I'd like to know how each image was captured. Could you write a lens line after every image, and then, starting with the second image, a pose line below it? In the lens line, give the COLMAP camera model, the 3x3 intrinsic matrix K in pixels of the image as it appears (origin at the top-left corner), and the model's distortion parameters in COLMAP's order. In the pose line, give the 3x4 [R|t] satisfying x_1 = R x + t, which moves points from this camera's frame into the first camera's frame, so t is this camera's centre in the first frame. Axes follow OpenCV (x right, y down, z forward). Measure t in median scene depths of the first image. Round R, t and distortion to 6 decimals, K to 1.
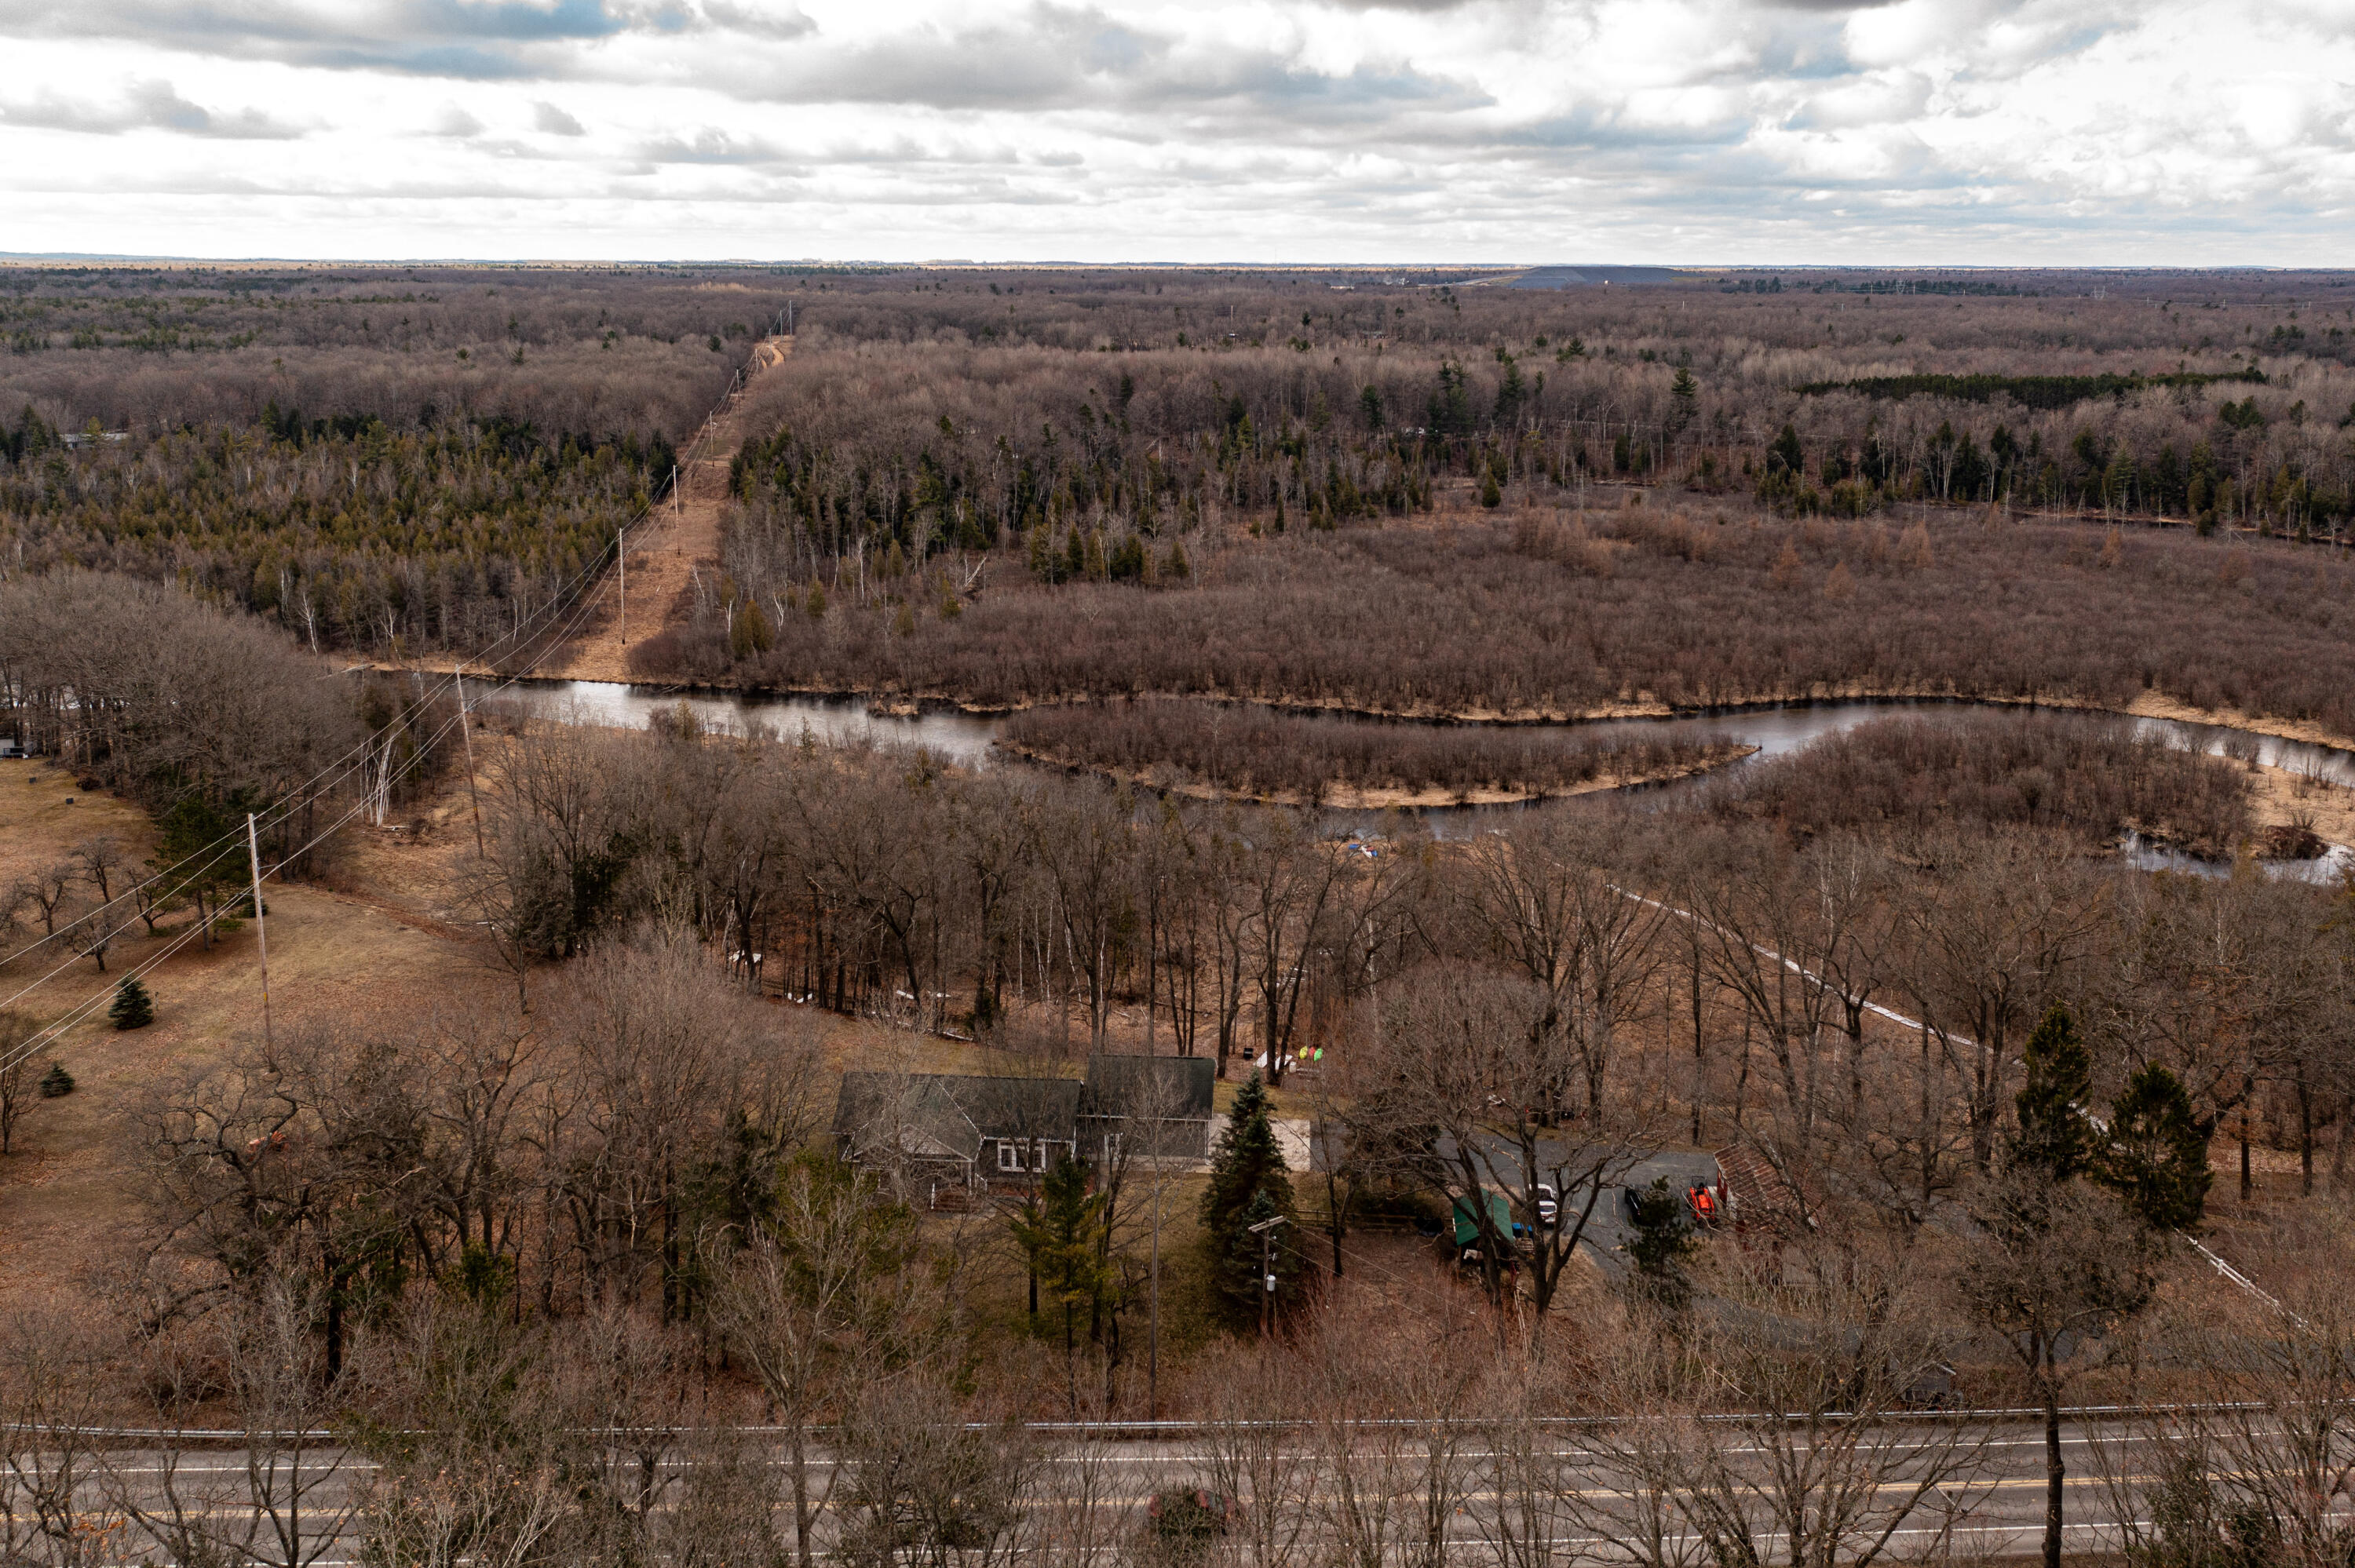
lens RADIAL K [[1881.5, 0, 1177.5], [0, 1881.5, 784.0], [0, 0, 1]] dist [-0.002668, 0.009077]
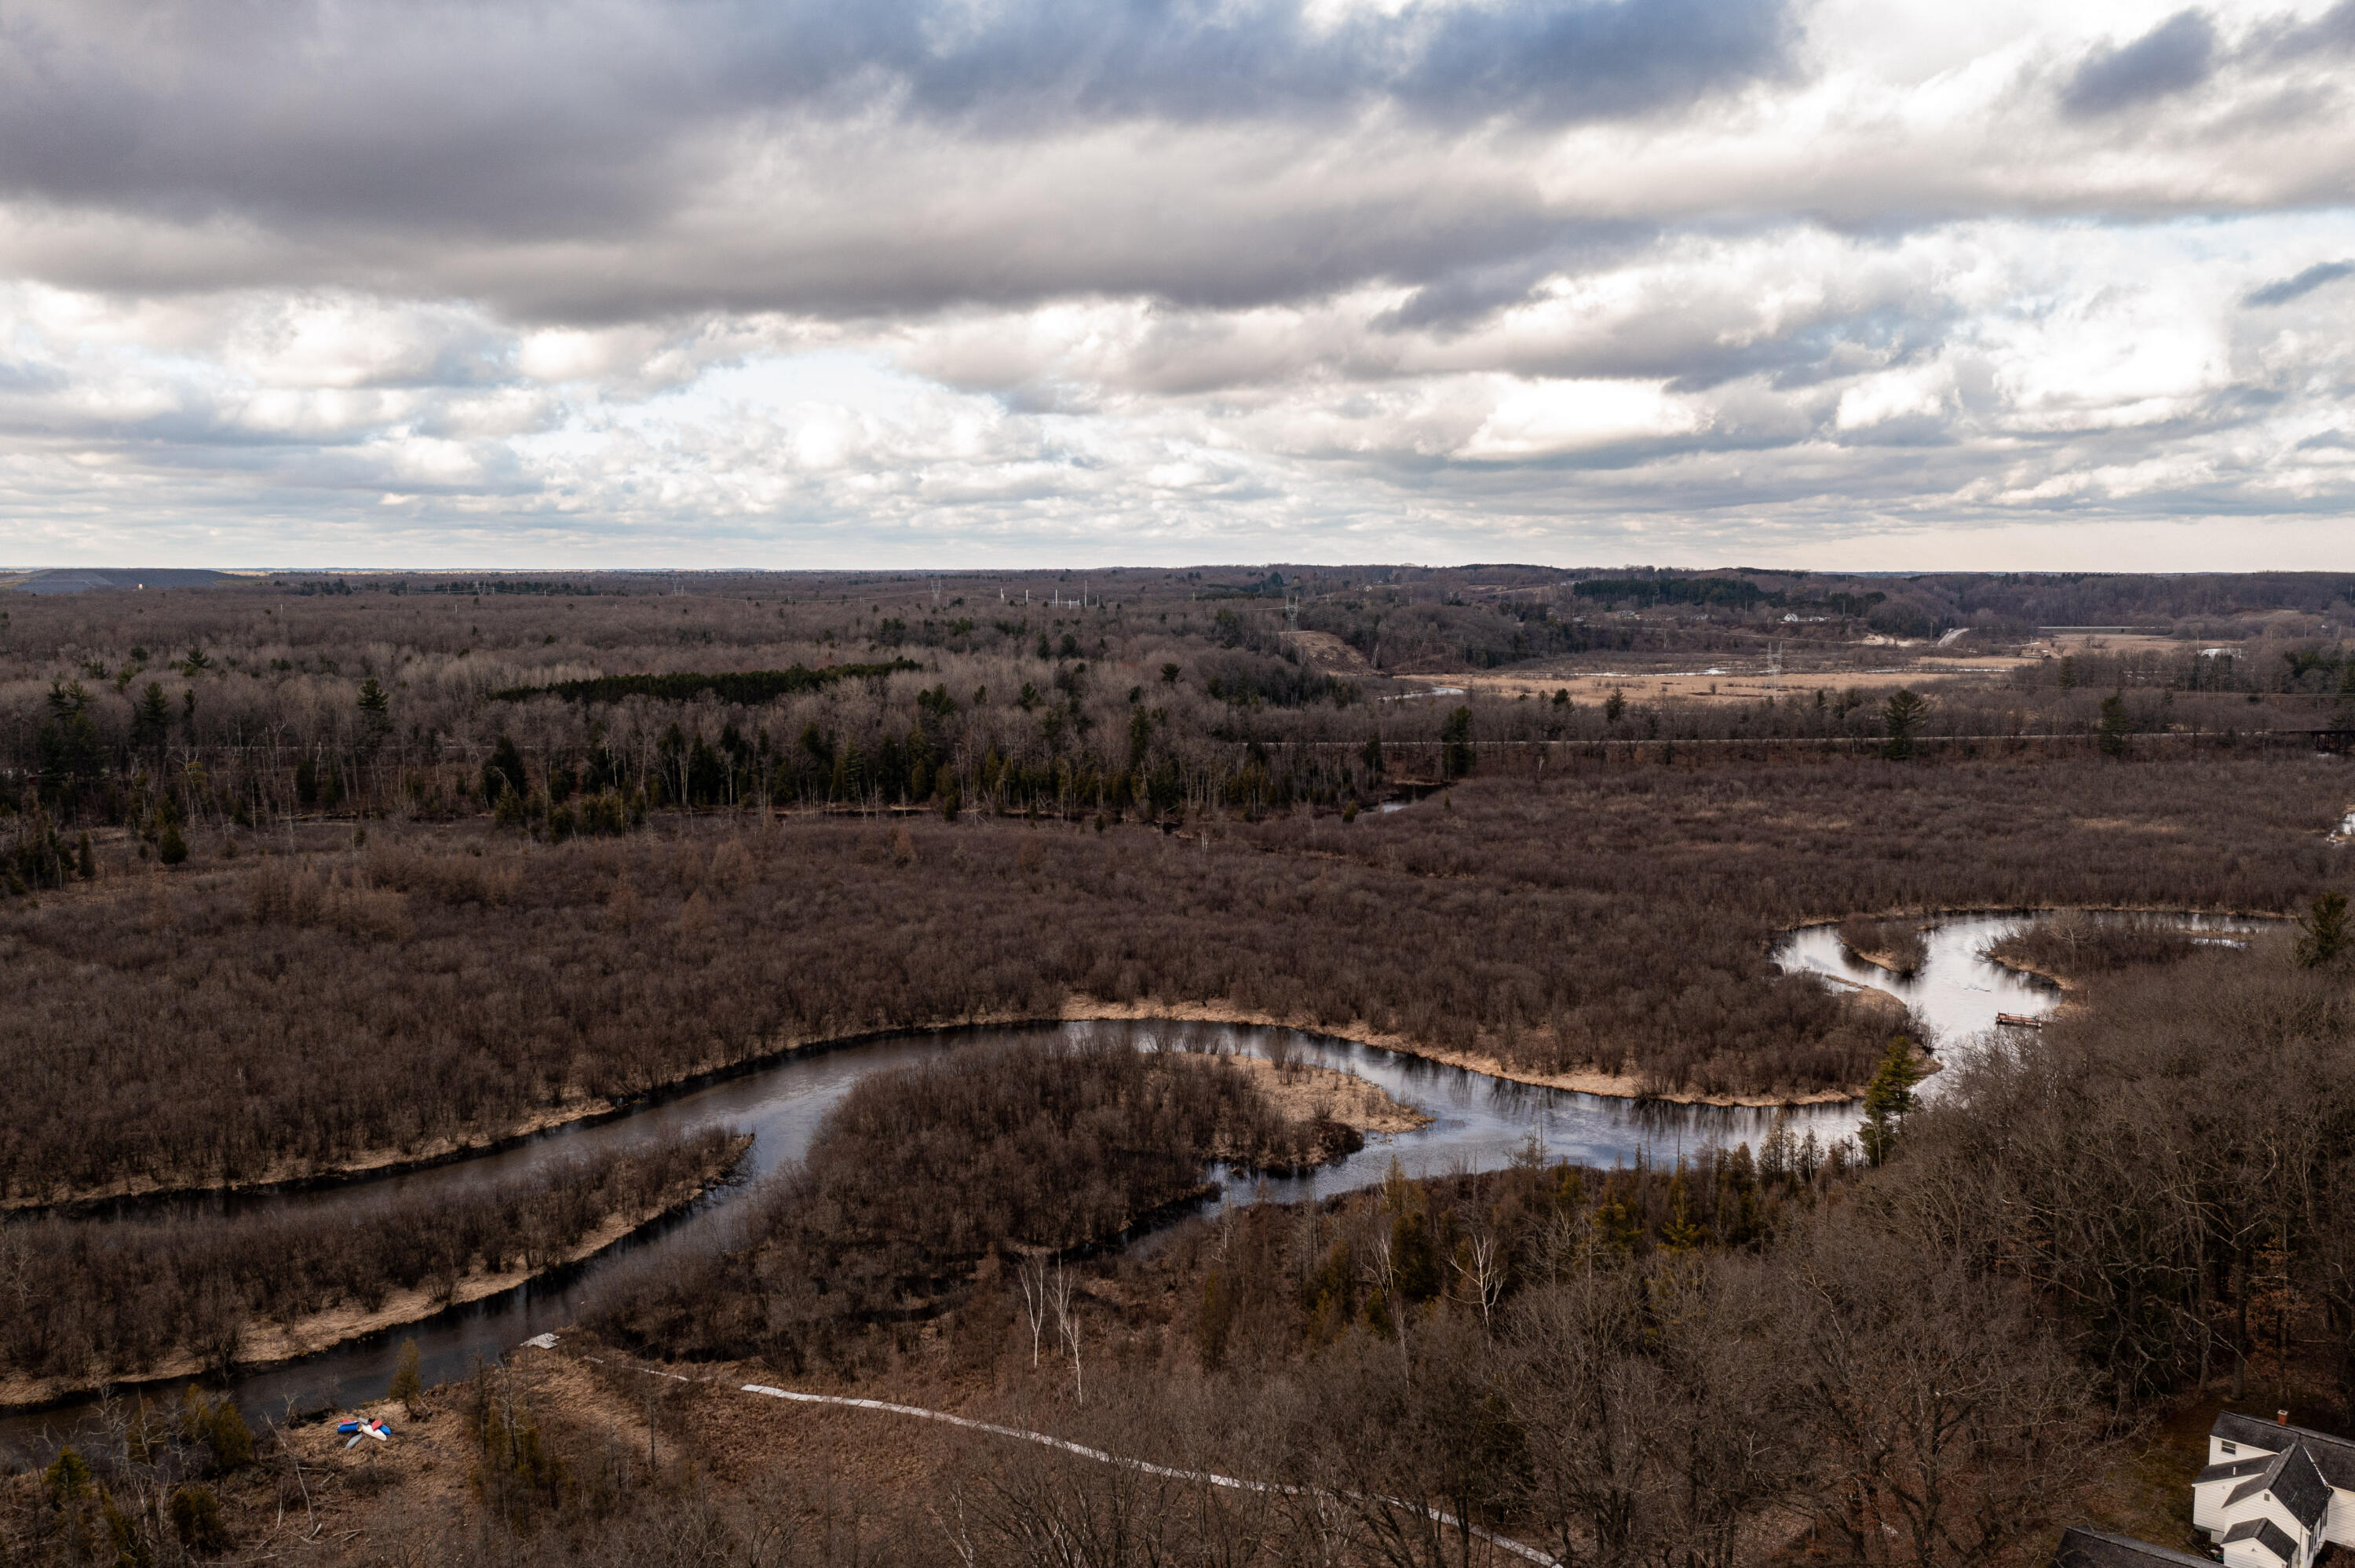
lens RADIAL K [[1992.2, 0, 1177.5], [0, 1992.2, 784.0], [0, 0, 1]] dist [0.008511, 0.002955]
pose [[0.759928, -0.073687, 0.645817, -0.042686], [0.176222, 0.979699, -0.095577, -0.024891], [-0.625664, 0.186439, 0.757486, 0.100891]]
